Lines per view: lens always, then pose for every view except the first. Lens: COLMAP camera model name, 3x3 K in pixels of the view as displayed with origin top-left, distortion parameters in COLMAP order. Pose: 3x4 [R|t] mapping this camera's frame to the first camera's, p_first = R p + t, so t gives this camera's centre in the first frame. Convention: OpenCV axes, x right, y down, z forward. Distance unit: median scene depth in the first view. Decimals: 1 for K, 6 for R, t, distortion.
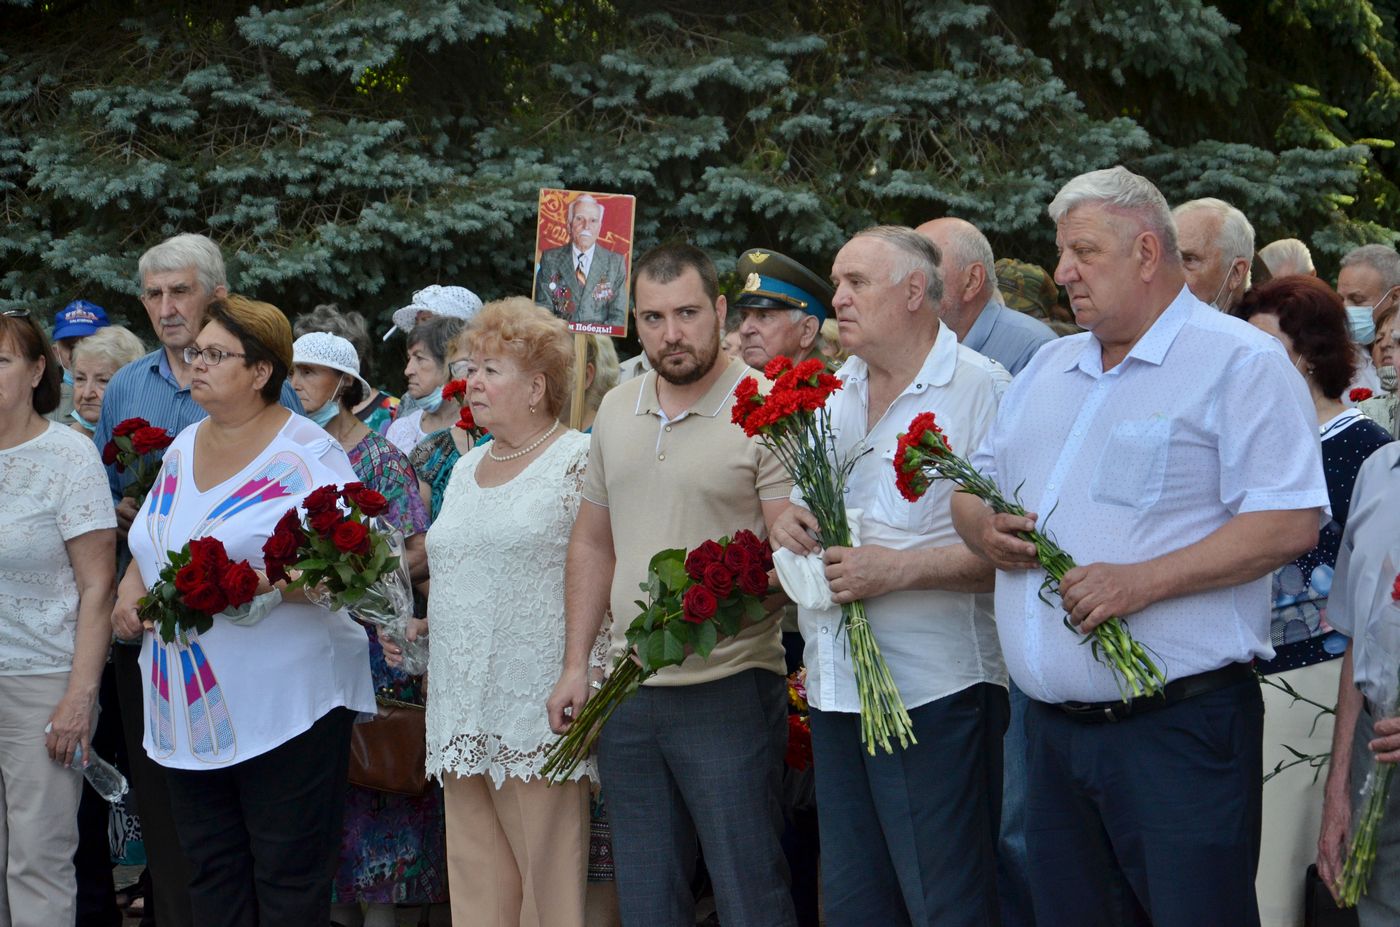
lens RADIAL K [[4213.9, 0, 700.1], [0, 4213.9, 462.8], [0, 0, 1]] dist [-0.070374, 0.000000]
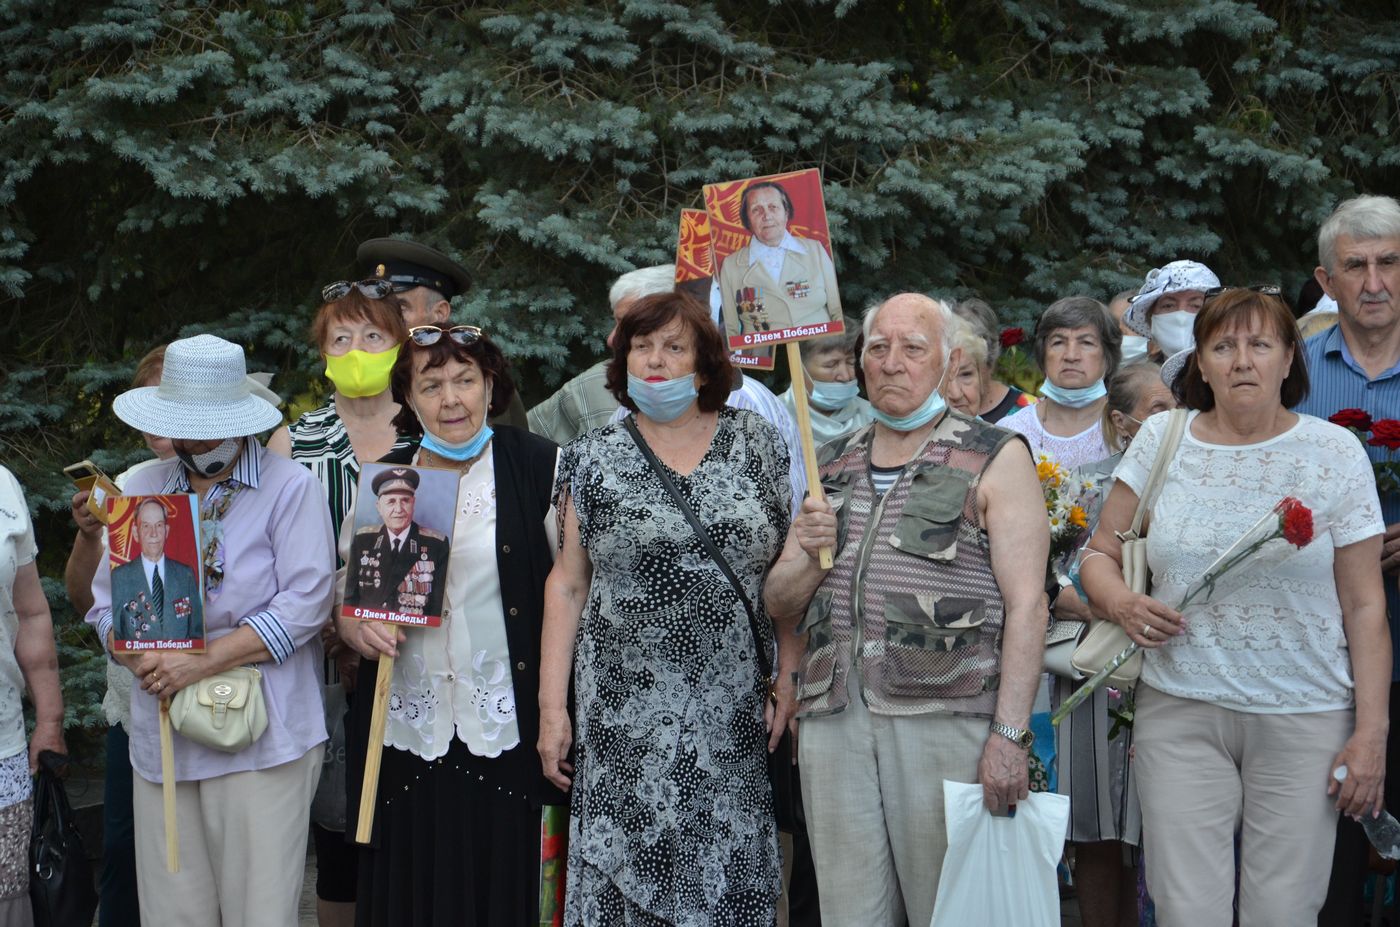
lens RADIAL K [[5048.9, 0, 700.0], [0, 5048.9, 462.9], [0, 0, 1]] dist [0.048844, 0.000000]
pose [[0.978072, 0.009046, 0.208071, -0.315516], [-0.008181, 0.999954, -0.005021, 0.004084], [-0.208107, 0.003208, 0.978101, 0.018781]]
